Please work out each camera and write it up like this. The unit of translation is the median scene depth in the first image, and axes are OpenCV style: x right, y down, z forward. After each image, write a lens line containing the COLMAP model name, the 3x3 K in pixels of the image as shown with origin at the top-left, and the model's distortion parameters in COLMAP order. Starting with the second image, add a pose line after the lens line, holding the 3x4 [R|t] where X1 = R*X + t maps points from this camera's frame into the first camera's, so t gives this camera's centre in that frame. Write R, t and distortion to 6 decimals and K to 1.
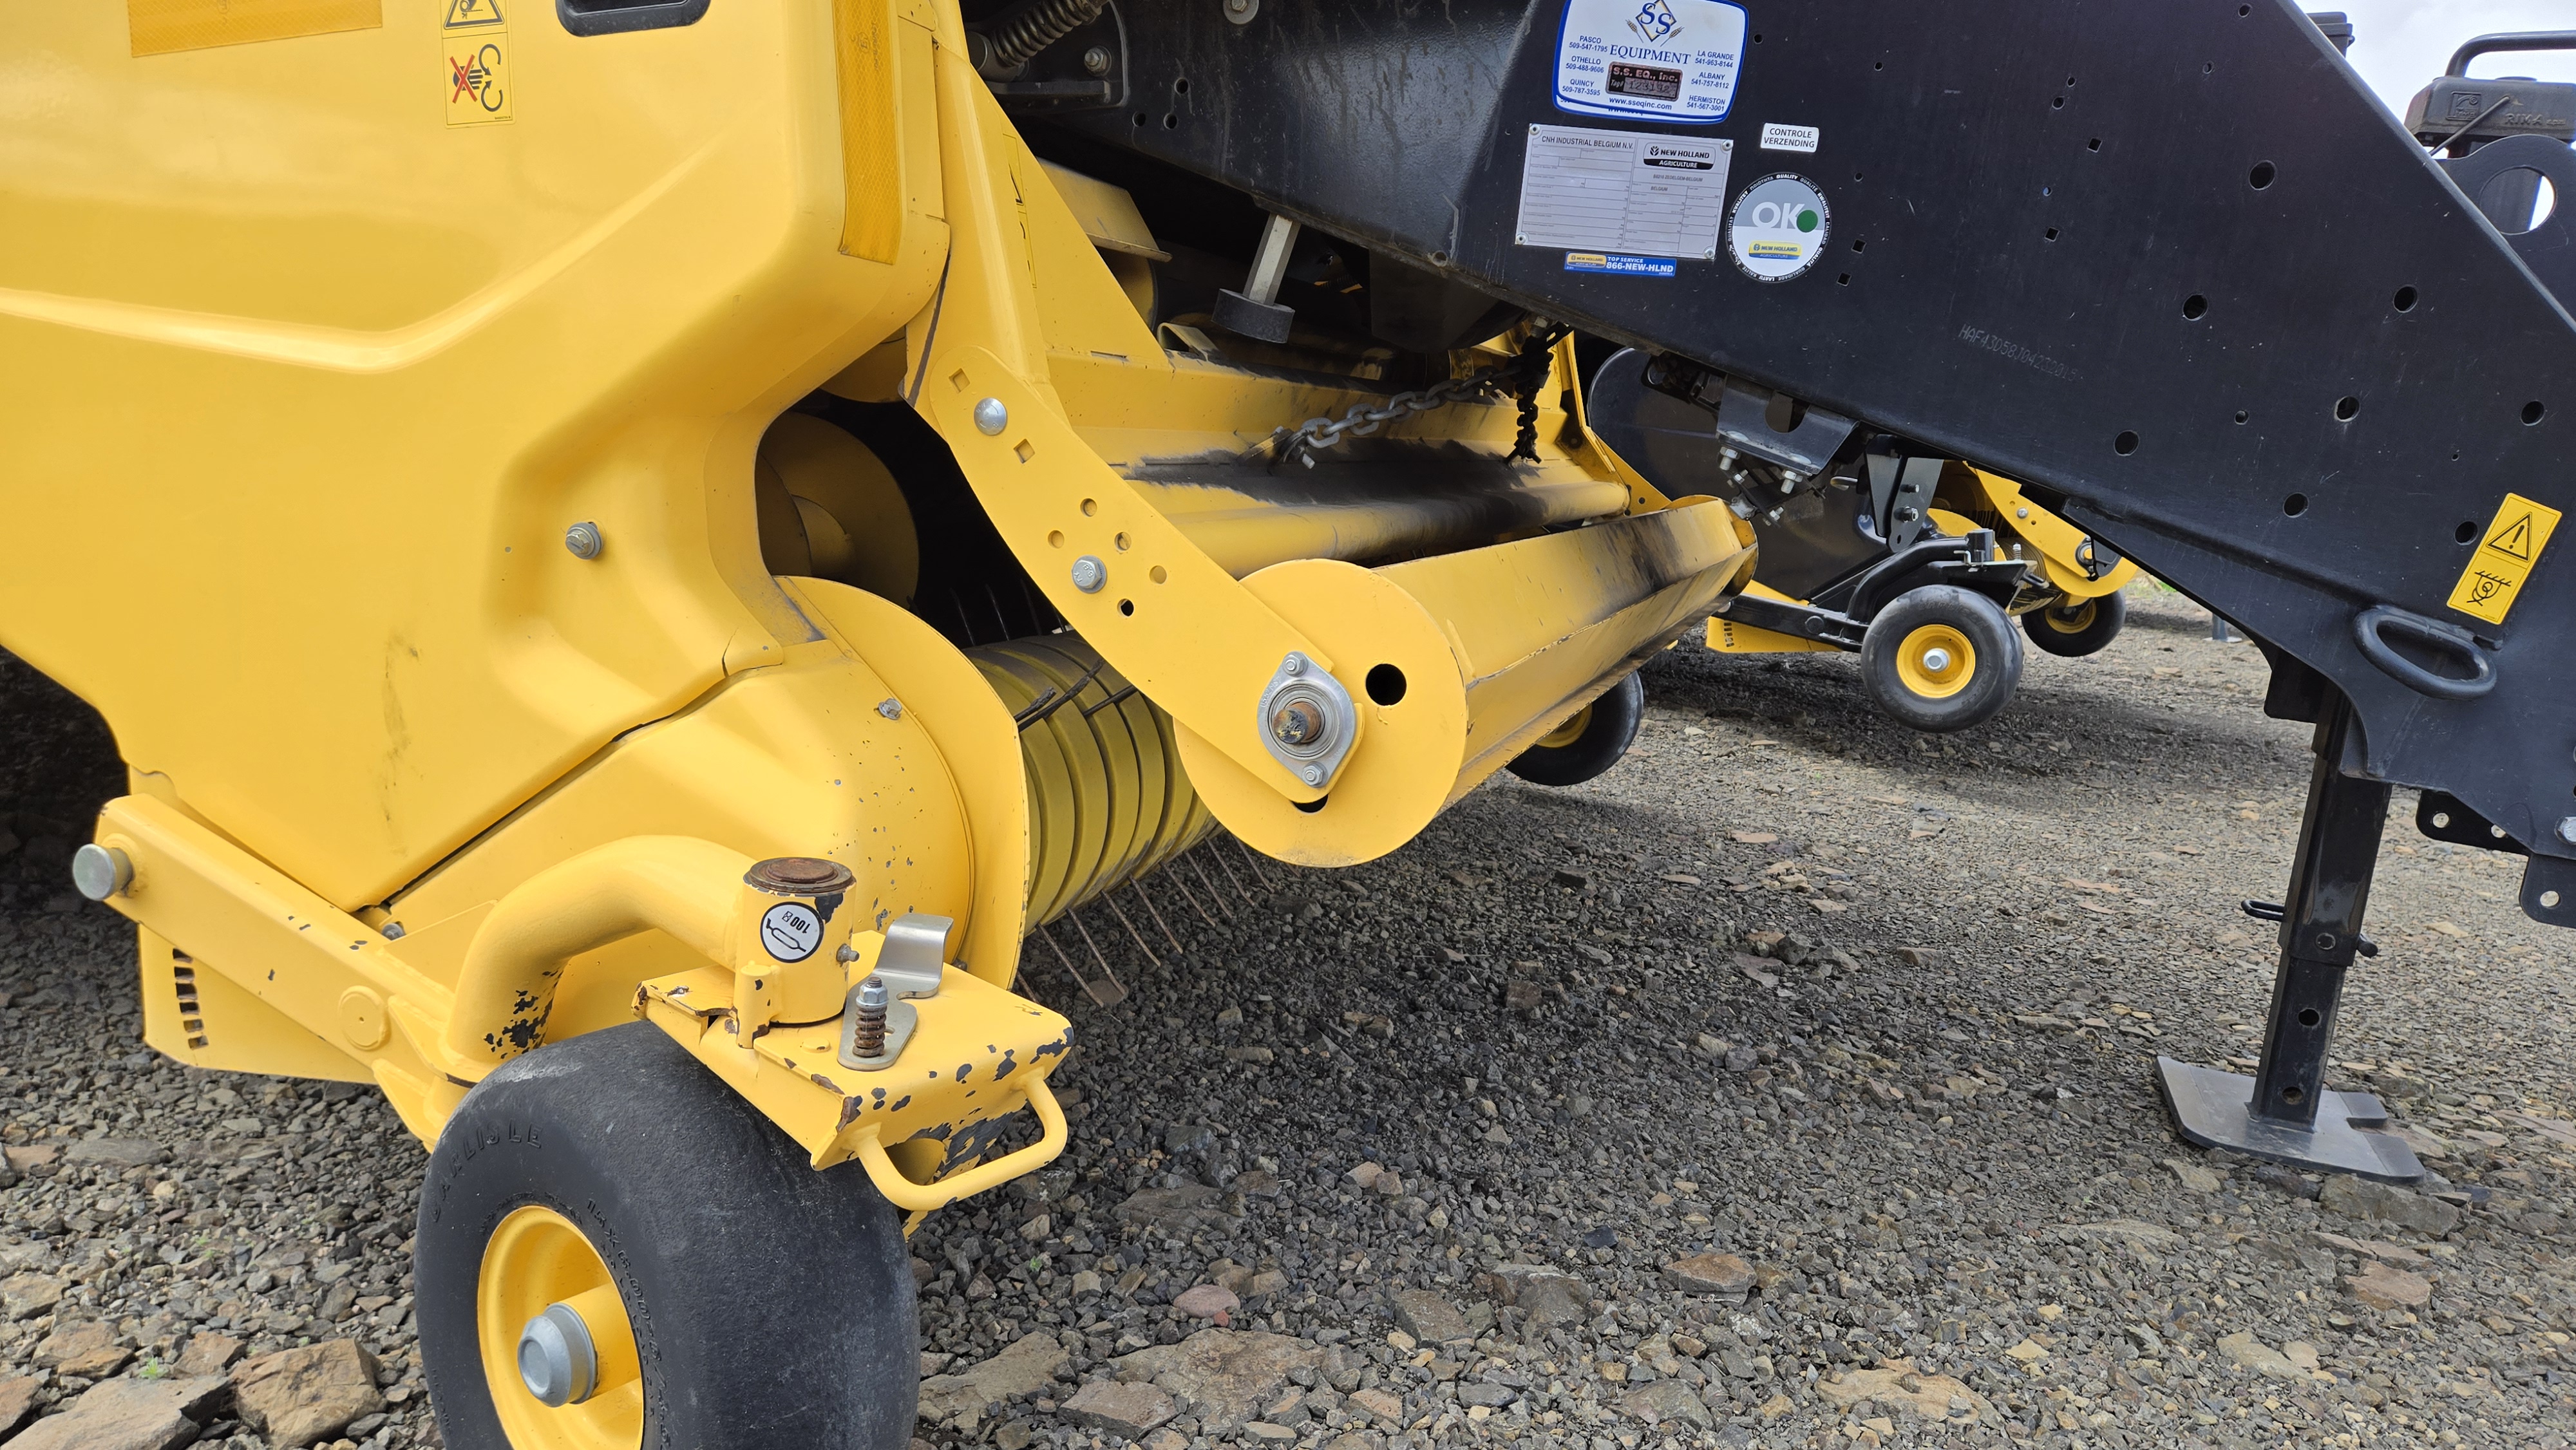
lens RADIAL K [[1620.3, 0, 1288.0], [0, 1620.3, 737.4], [0, 0, 1]] dist [0.066710, -0.048662]
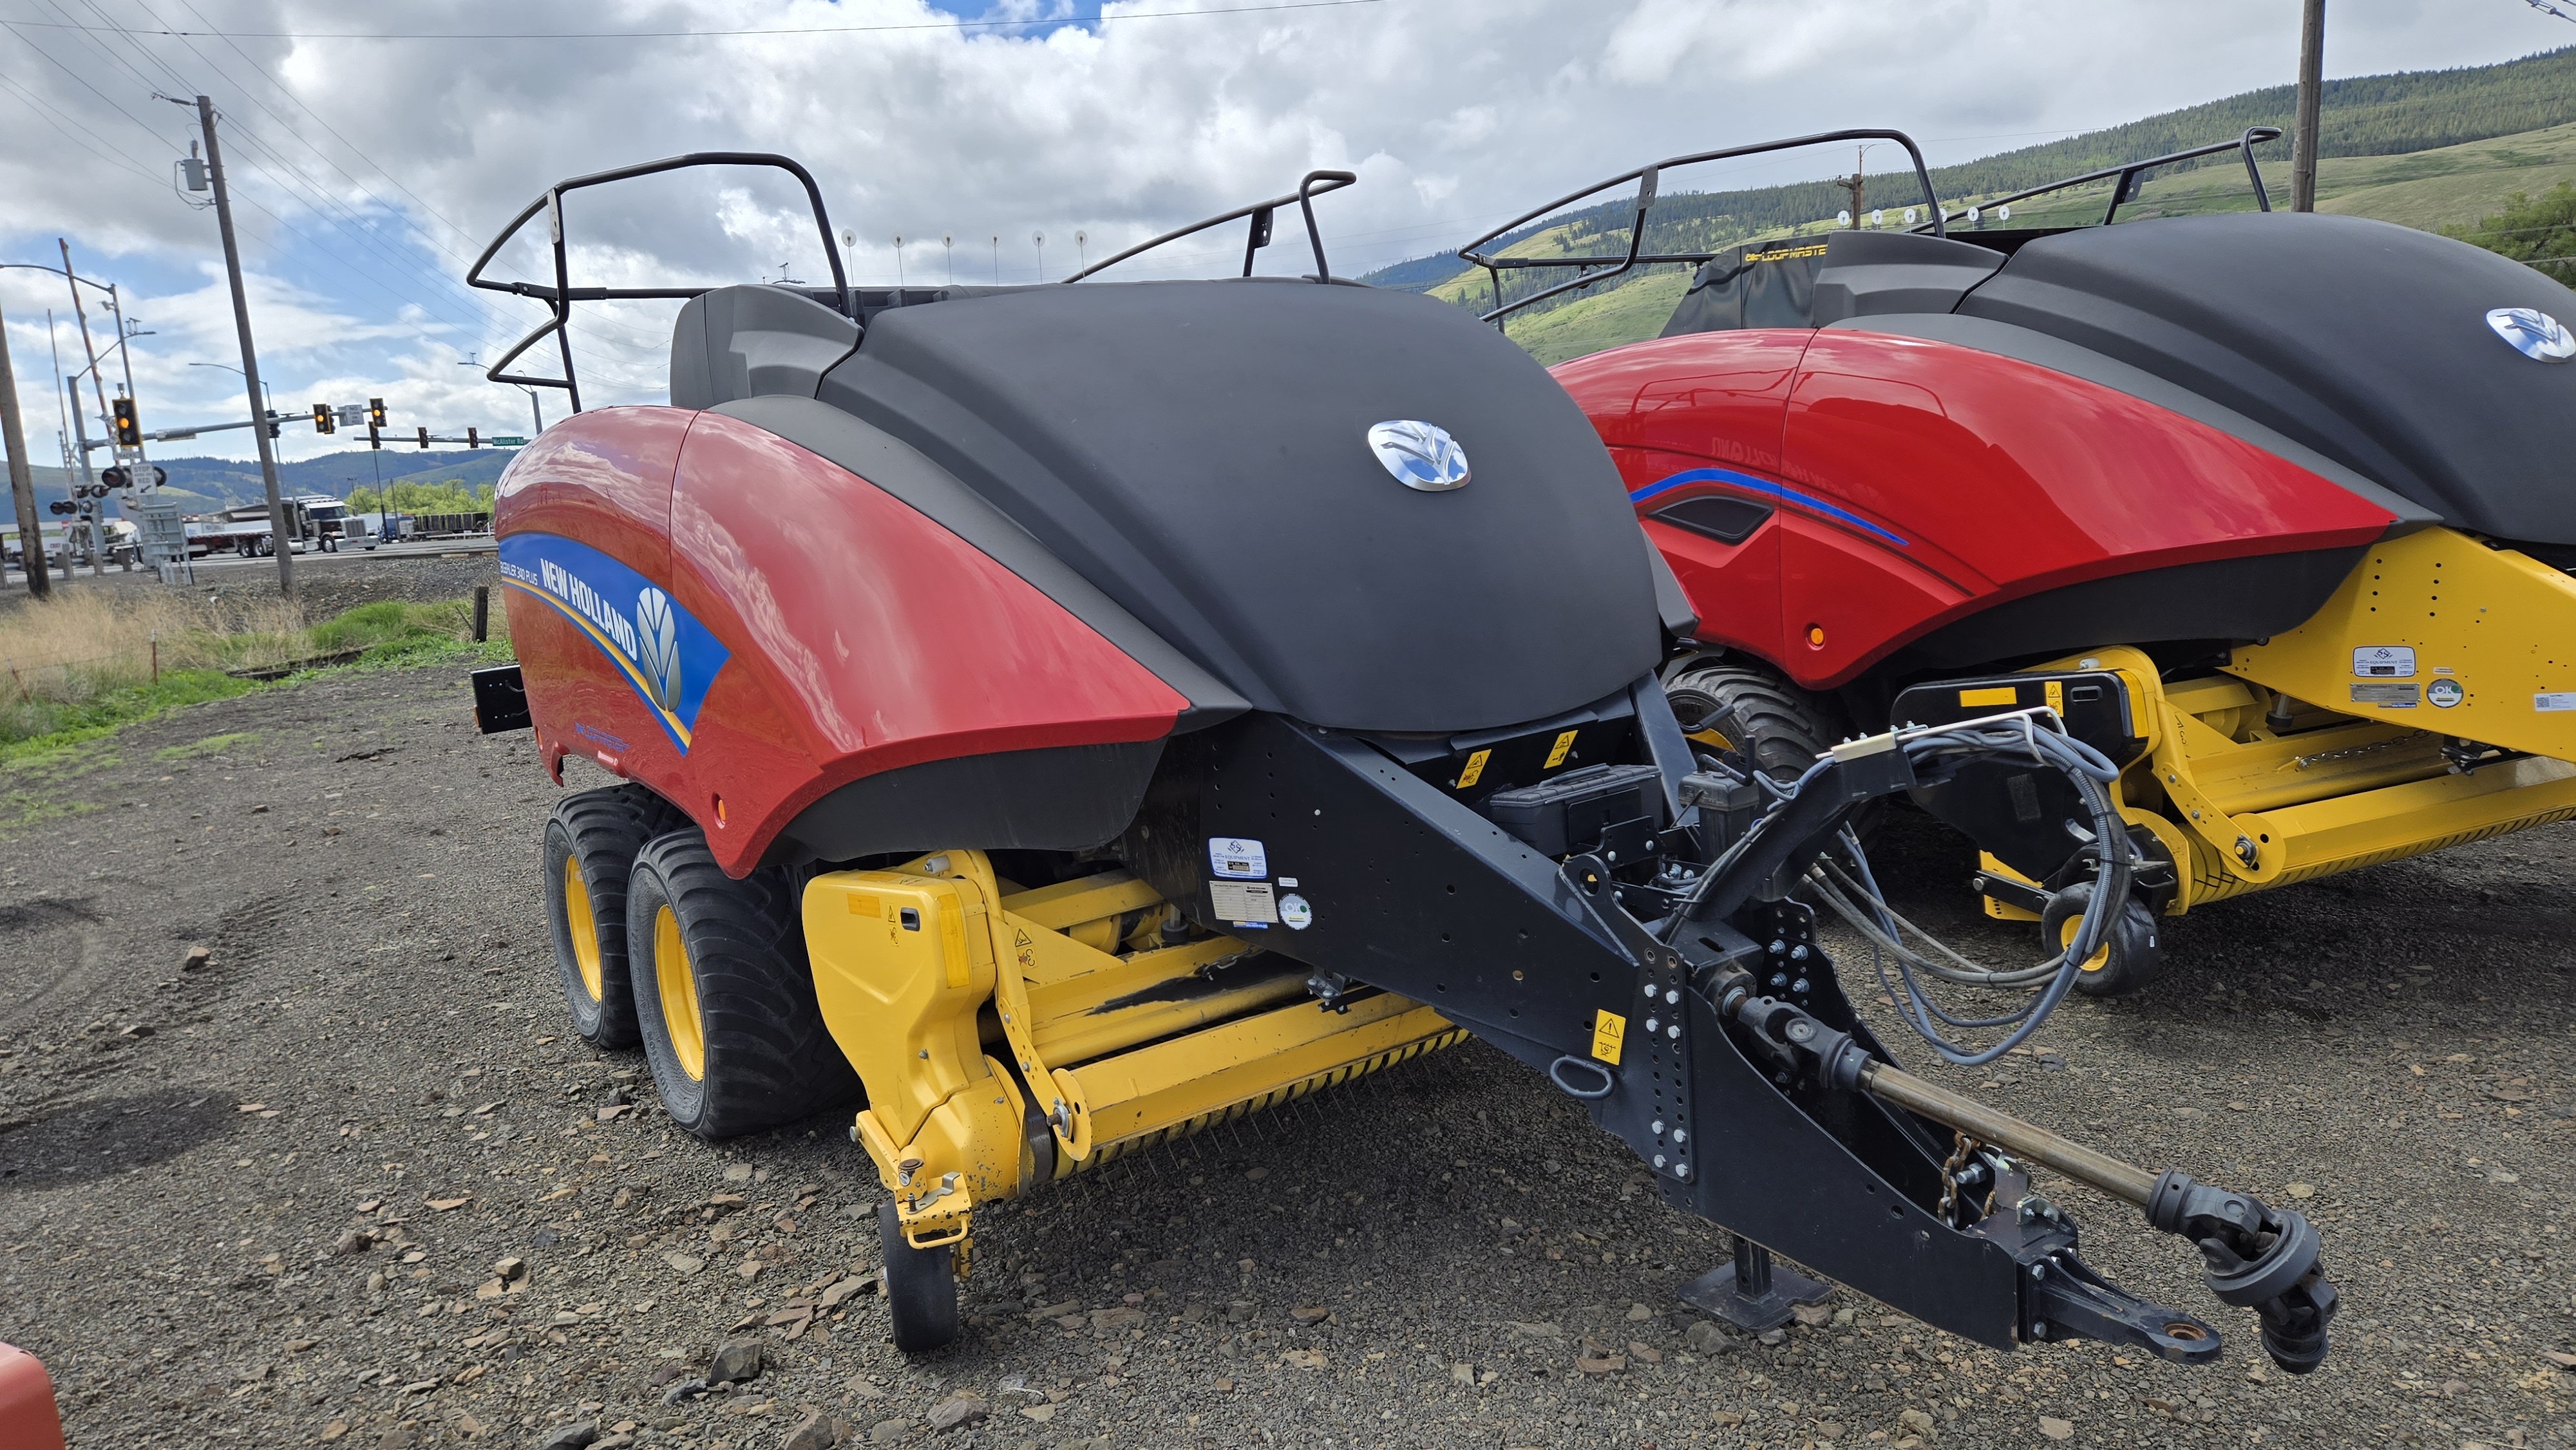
lens RADIAL K [[1620.3, 0, 1288.0], [0, 1620.3, 737.4], [0, 0, 1]] dist [0.066710, -0.048662]
pose [[0.815504, -0.079410, -0.573278, 1.850052], [0.046421, 0.996326, -0.071975, -0.411863], [0.576887, 0.032084, 0.816194, -1.174631]]
